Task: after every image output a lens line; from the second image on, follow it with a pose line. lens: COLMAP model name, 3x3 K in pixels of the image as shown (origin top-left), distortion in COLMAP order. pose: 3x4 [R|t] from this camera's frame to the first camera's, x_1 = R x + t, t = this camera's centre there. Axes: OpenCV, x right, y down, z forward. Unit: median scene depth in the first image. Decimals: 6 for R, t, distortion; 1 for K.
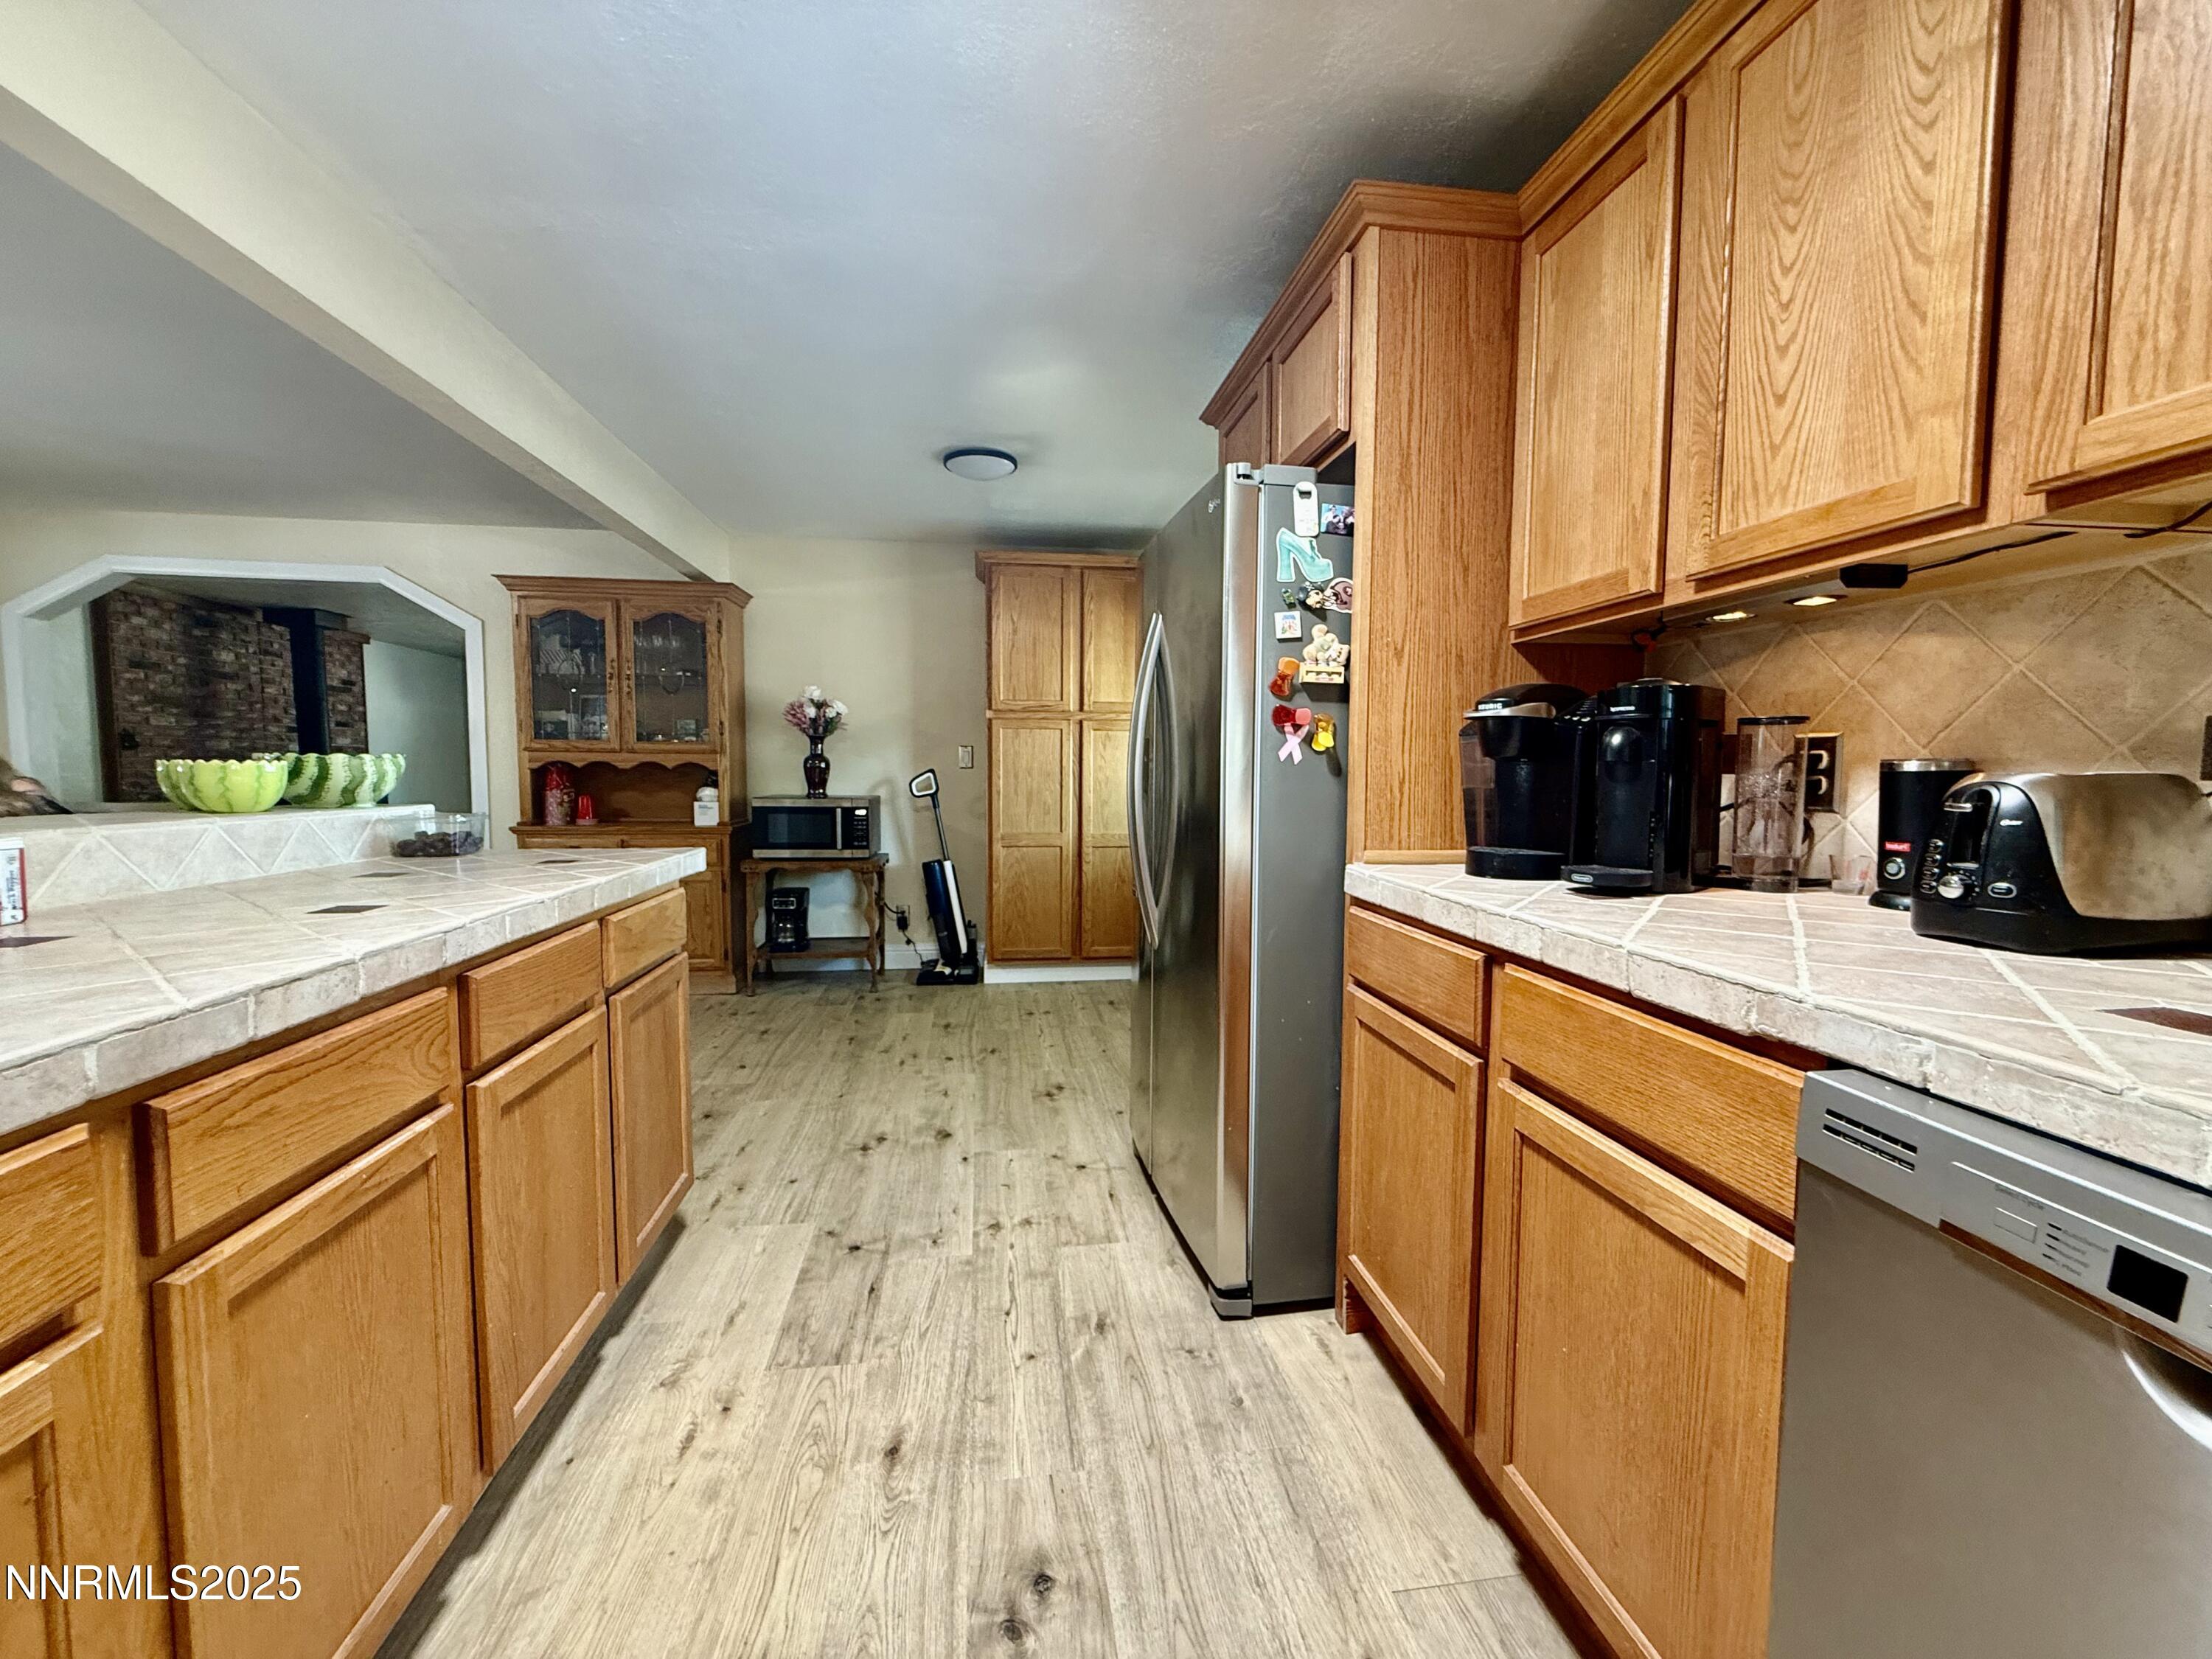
lens RADIAL K [[887.1, 0, 1102.3], [0, 887.1, 827.0], [0, 0, 1]] dist [-0.000767, 0.000073]
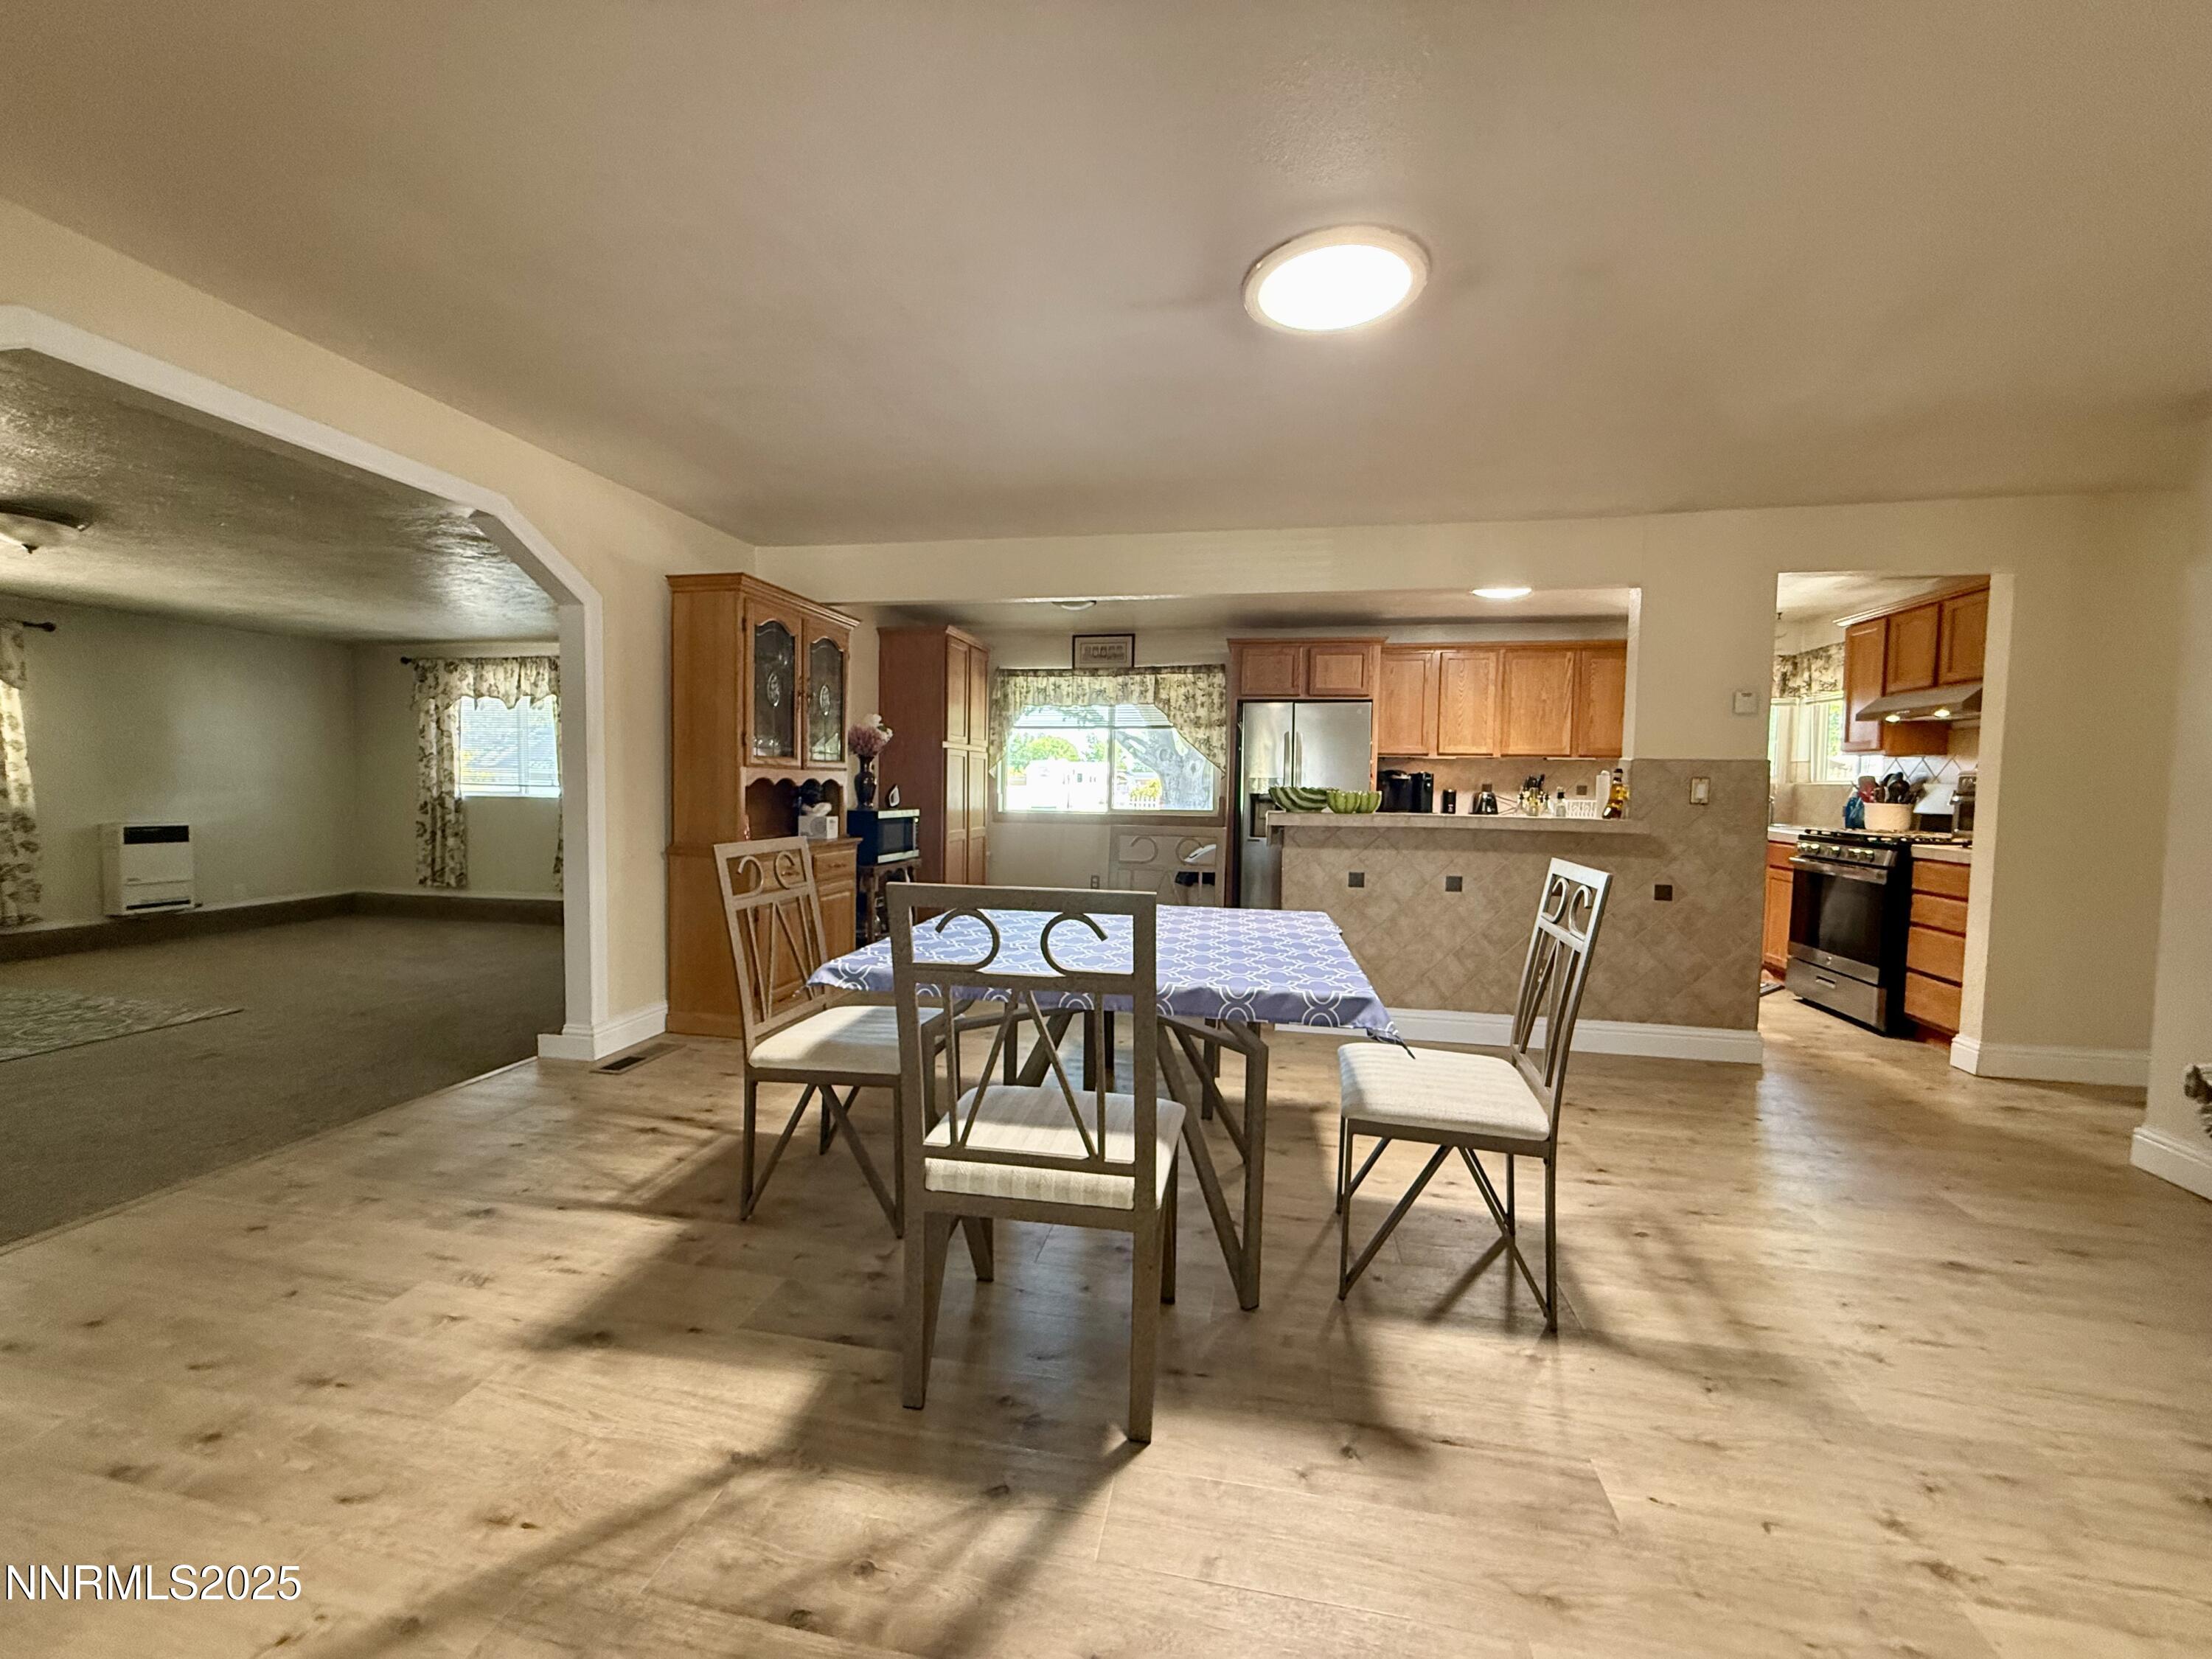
lens RADIAL K [[887.1, 0, 1100.4], [0, 887.1, 829.4], [0, 0, 1]] dist [-0.000767, 0.000073]
pose [[0.326761, -0.049684, 0.943800, -1.258177], [0.047781, 0.998209, 0.036005, -0.033700], [-0.943898, 0.033330, 0.328550, 0.321371]]
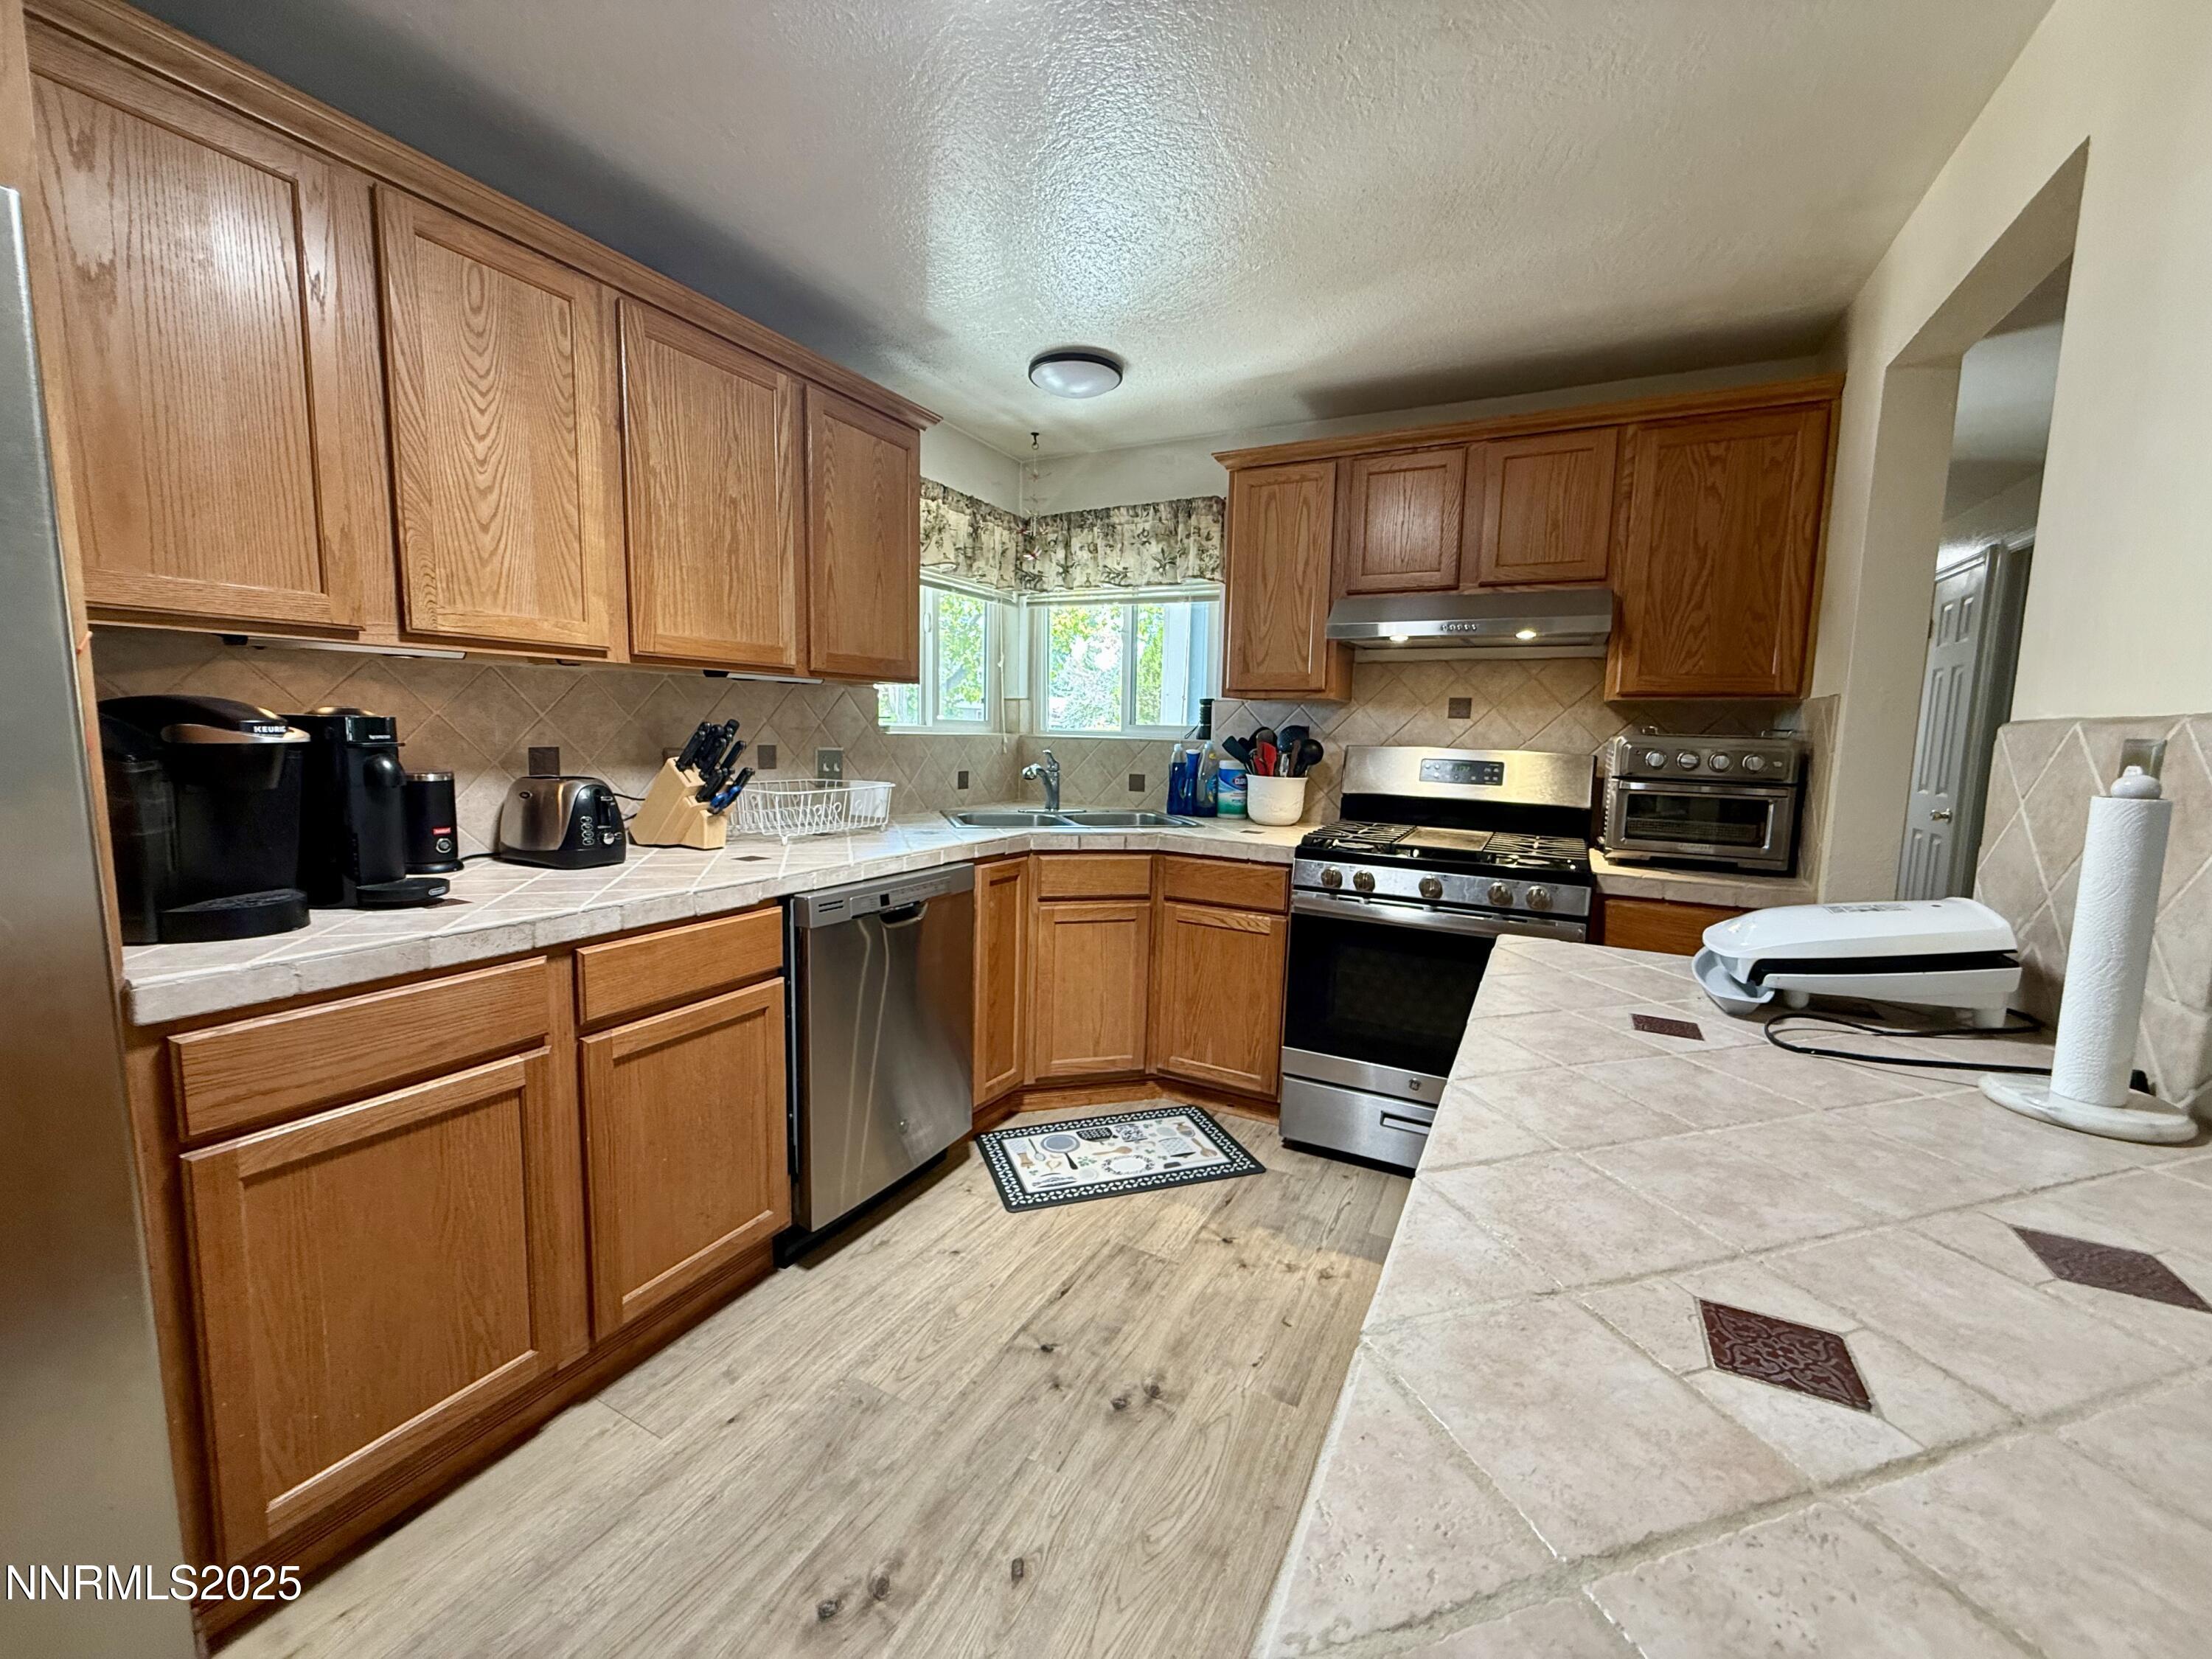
lens RADIAL K [[887.1, 0, 1091.2], [0, 887.1, 827.9], [0, 0, 1]] dist [-0.000767, 0.000073]
pose [[-0.809162, -0.087363, 0.581055, -0.219523], [0.014259, 0.985674, 0.168055, -0.056263], [-0.587413, 0.144269, -0.796324, 0.397389]]
